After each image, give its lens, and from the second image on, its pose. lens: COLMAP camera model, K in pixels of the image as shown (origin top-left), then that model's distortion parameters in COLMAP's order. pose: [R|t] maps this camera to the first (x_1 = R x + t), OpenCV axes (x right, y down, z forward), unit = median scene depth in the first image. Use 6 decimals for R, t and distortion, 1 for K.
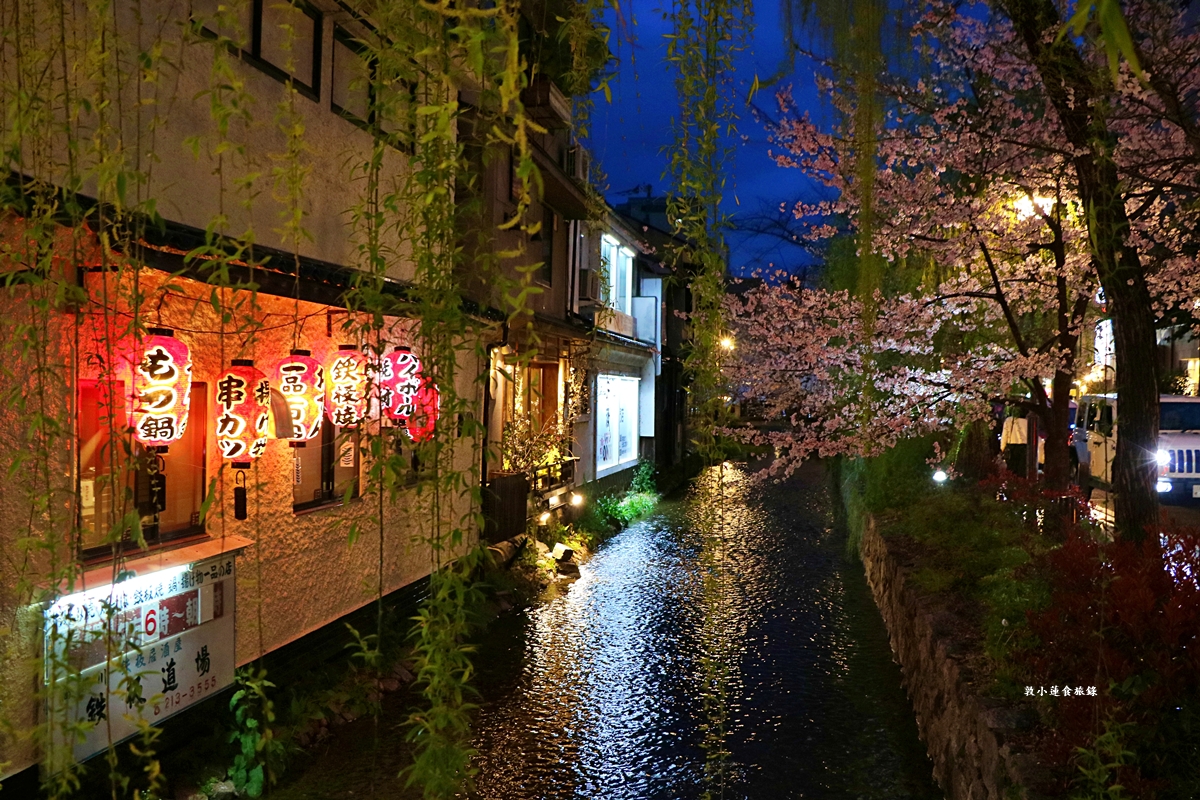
lens RADIAL K [[1295.5, 0, 604.5], [0, 1295.5, 398.0], [0, 0, 1]] dist [-0.139626, 0.245487]
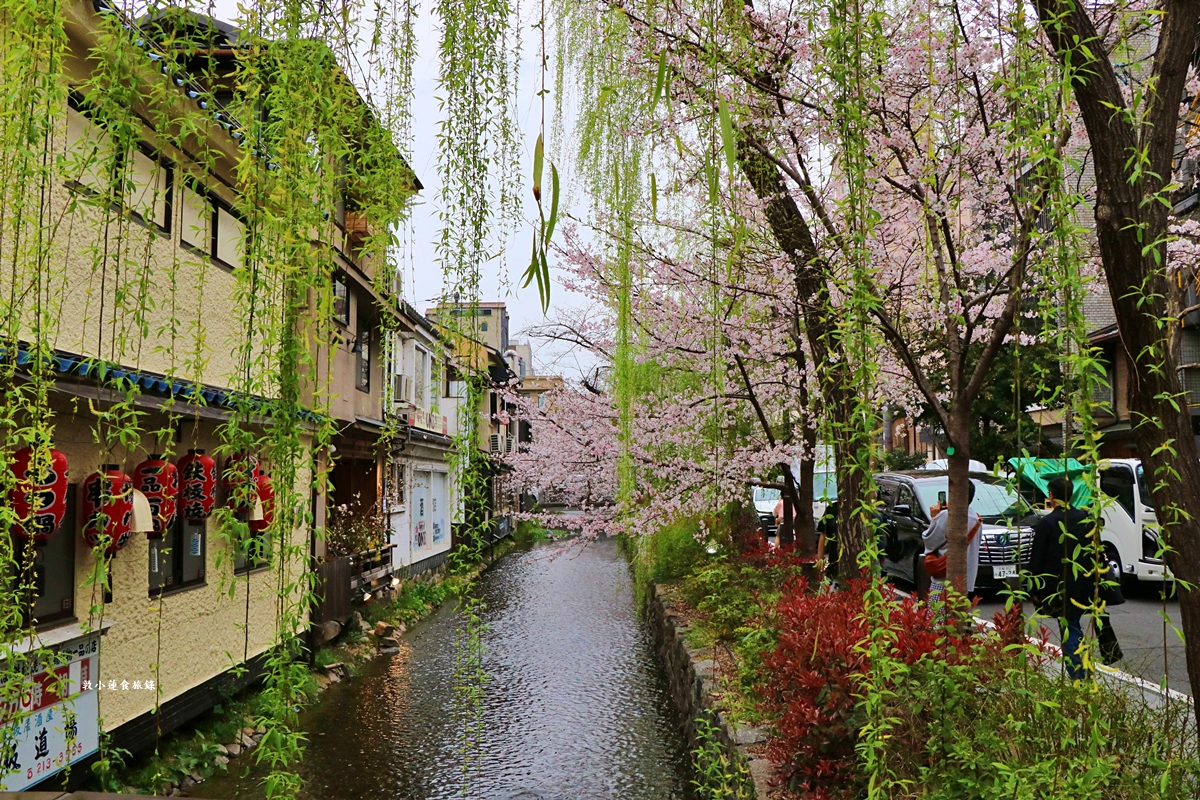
lens RADIAL K [[1295.5, 0, 604.5], [0, 1295.5, 398.0], [0, 0, 1]] dist [-0.139626, 0.245487]
pose [[0.989250, -0.013964, 0.145563, -0.003892], [0.023655, 0.997601, -0.065062, -0.003279], [-0.144305, 0.067806, 0.987207, -0.175088]]
